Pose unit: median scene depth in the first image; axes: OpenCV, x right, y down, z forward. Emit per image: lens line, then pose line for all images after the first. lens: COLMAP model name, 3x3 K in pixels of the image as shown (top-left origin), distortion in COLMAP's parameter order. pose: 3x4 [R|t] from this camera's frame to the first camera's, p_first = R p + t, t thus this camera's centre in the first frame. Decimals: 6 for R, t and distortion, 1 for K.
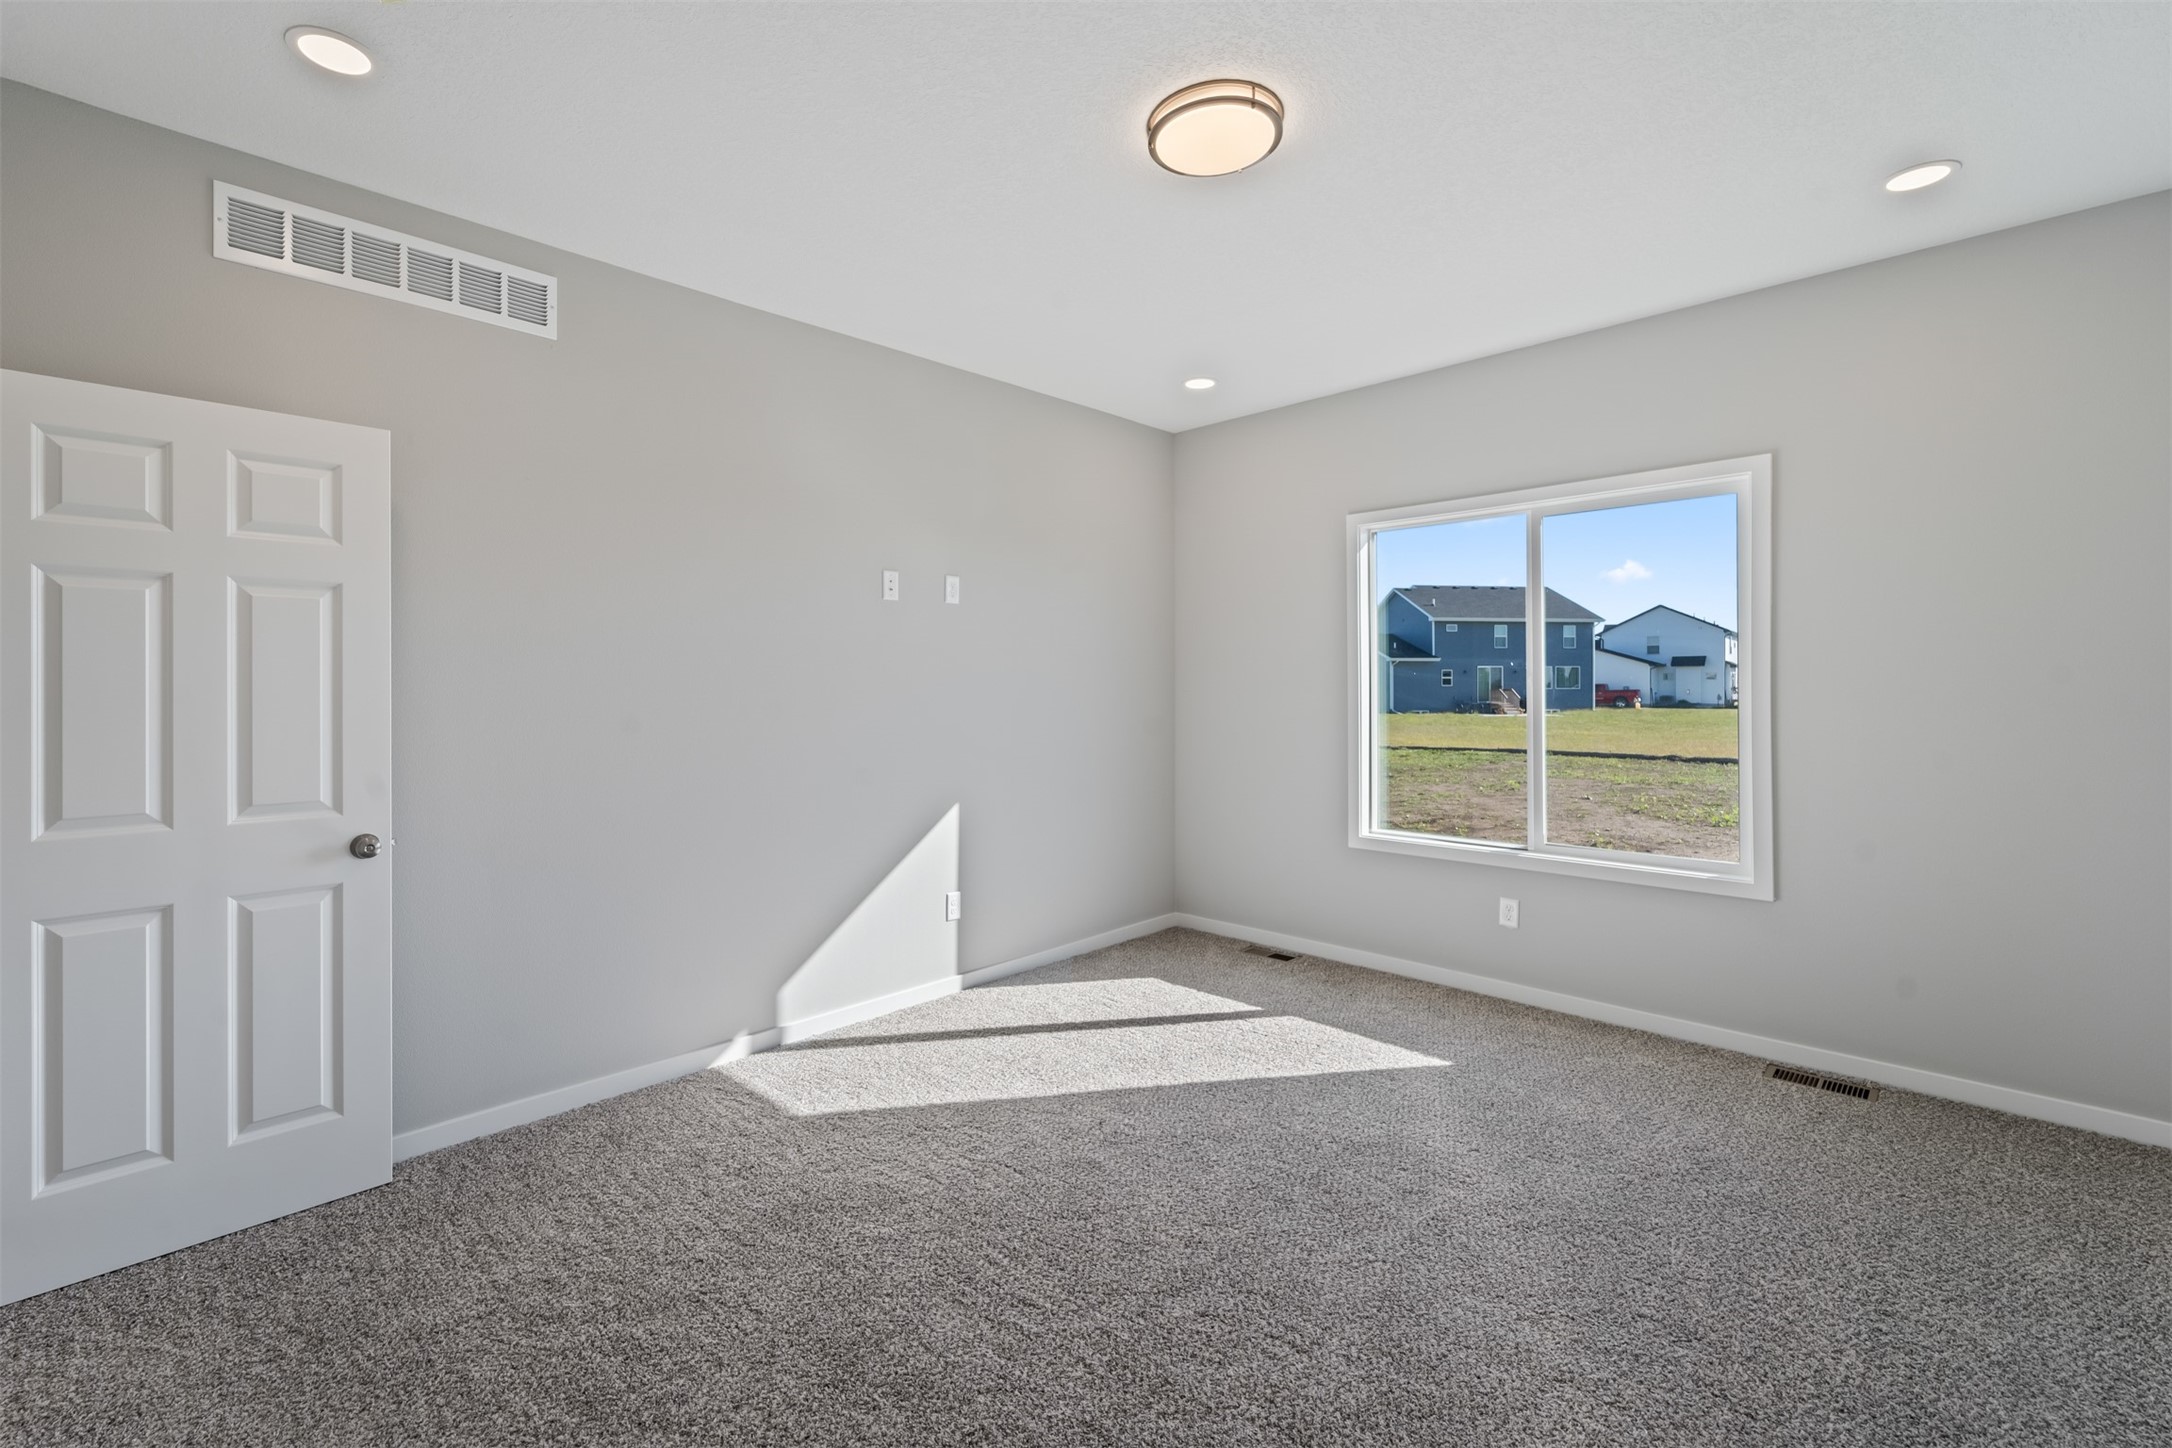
lens RADIAL K [[915.4, 0, 1043.9], [0, 915.4, 682.0], [0, 0, 1]] dist [0.010682, -0.001432]
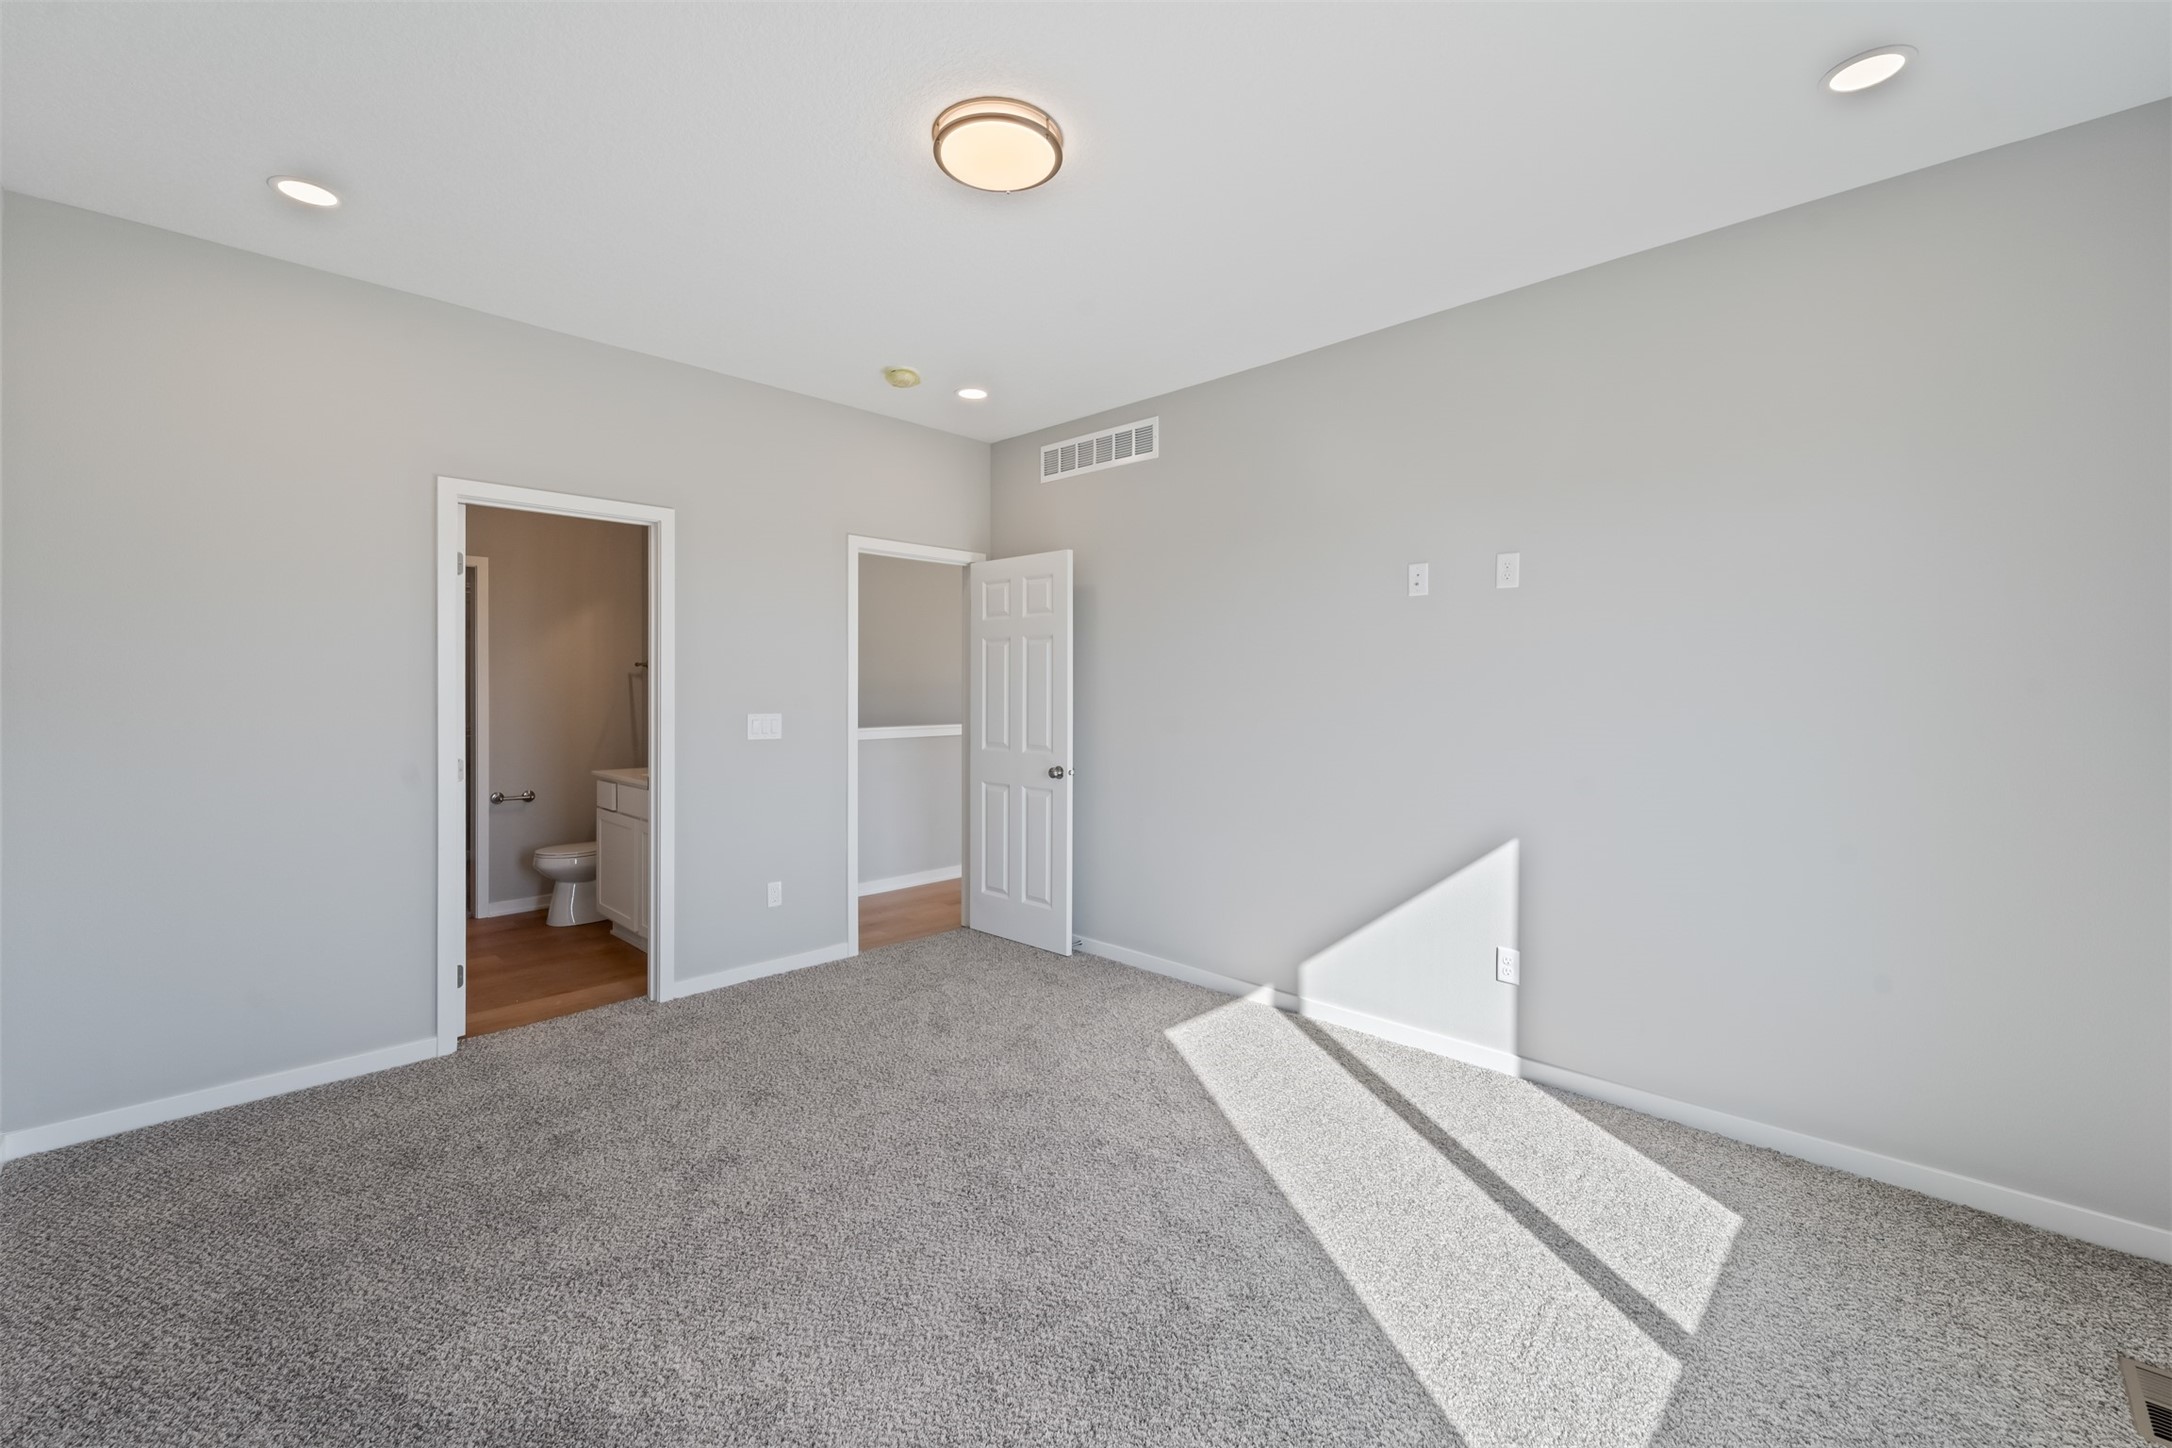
lens RADIAL K [[915.4, 0, 1102.8], [0, 915.4, 689.1], [0, 0, 1]] dist [0.010682, -0.001432]
pose [[0.032613, 0.006926, -0.999444, 0.766550], [0.001948, 0.999974, 0.006993, -0.004085], [0.999466, -0.002175, 0.032598, 0.687053]]
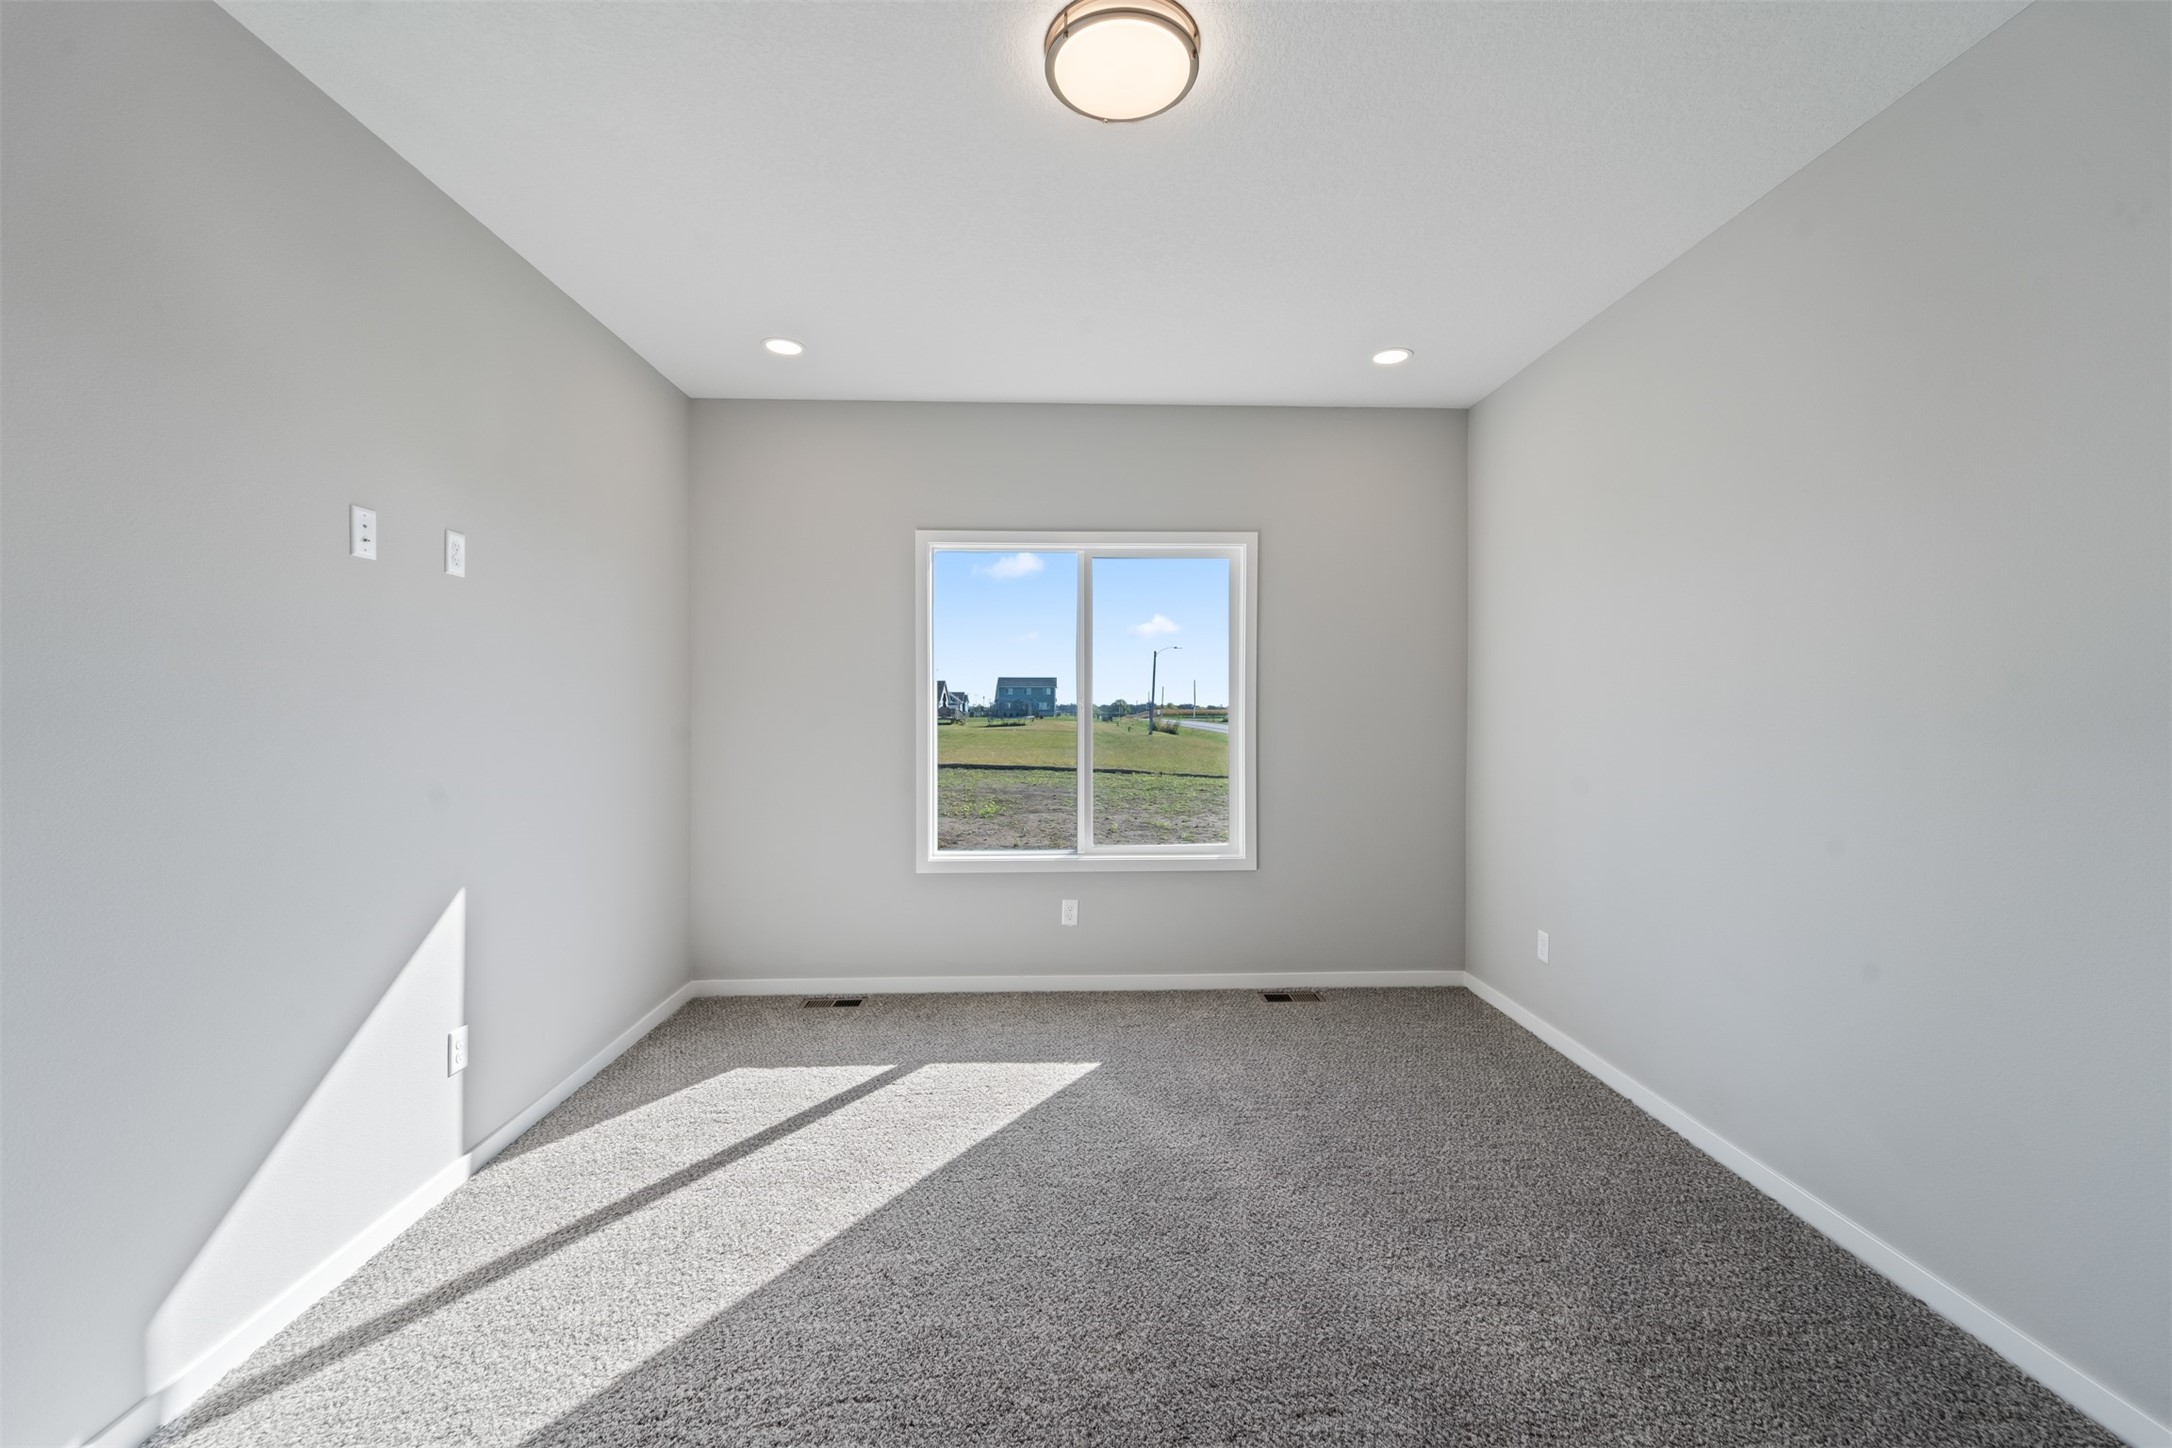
lens RADIAL K [[876.2, 0, 1087.5], [0, 876.2, 711.6], [0, 0, 1]] dist [0.006255, -0.000866]
pose [[0.680946, -0.000476, 0.732334, -0.275856], [-0.005536, 0.999968, 0.005798, 0.002922], [-0.732313, -0.008002, 0.680921, 0.290666]]
